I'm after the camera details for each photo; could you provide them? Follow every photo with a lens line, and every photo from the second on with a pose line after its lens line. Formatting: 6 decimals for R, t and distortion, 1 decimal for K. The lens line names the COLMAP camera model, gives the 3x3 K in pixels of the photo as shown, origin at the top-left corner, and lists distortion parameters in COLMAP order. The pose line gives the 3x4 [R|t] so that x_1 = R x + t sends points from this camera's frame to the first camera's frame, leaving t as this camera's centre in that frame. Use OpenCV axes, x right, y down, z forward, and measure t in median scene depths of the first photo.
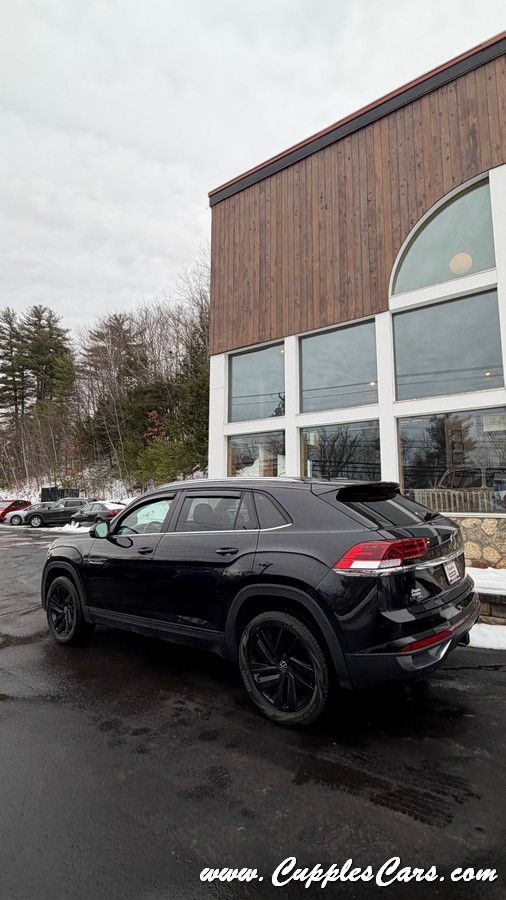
lens RADIAL K [[408.0, 0, 253.2], [0, 408.0, 458.3], [0, 0, 1]] dist [-0.002129, 0.000173]
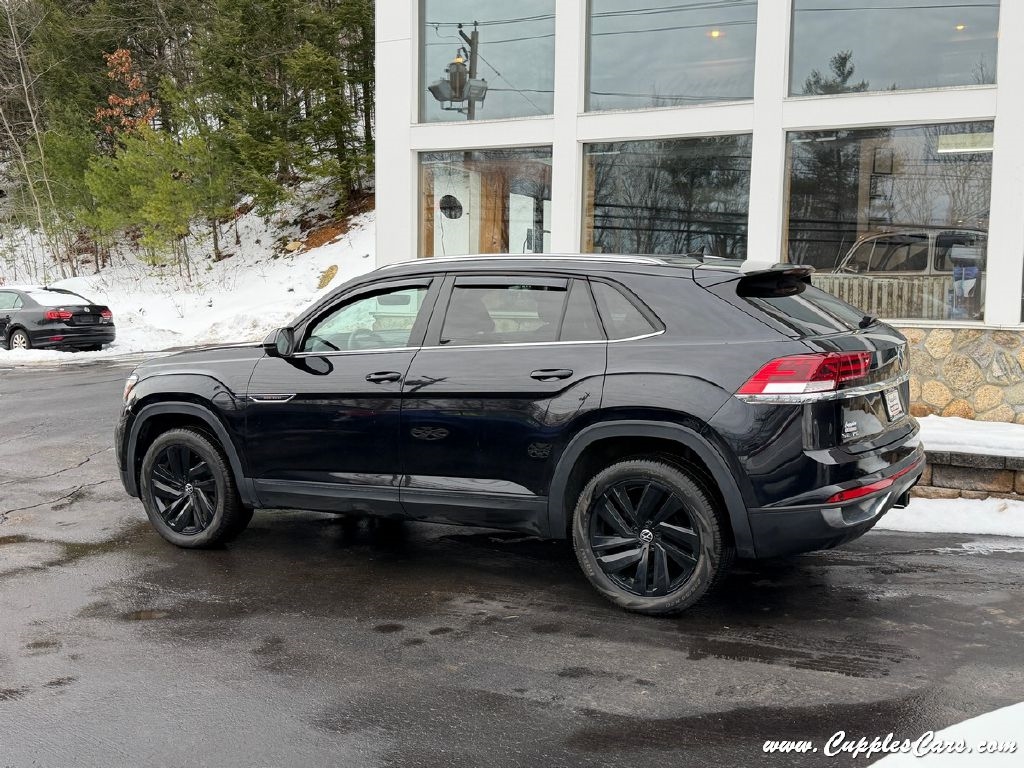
lens RADIAL K [[964.1, 0, 512.0], [0, 964.1, 384.0], [0, 0, 1]] dist [0.142936, -0.250081]
pose [[0.991439, 0.001786, 0.130559, -0.343391], [-0.027586, 0.980200, 0.196077, -0.050934], [-0.127624, -0.198000, 0.971858, -0.473579]]
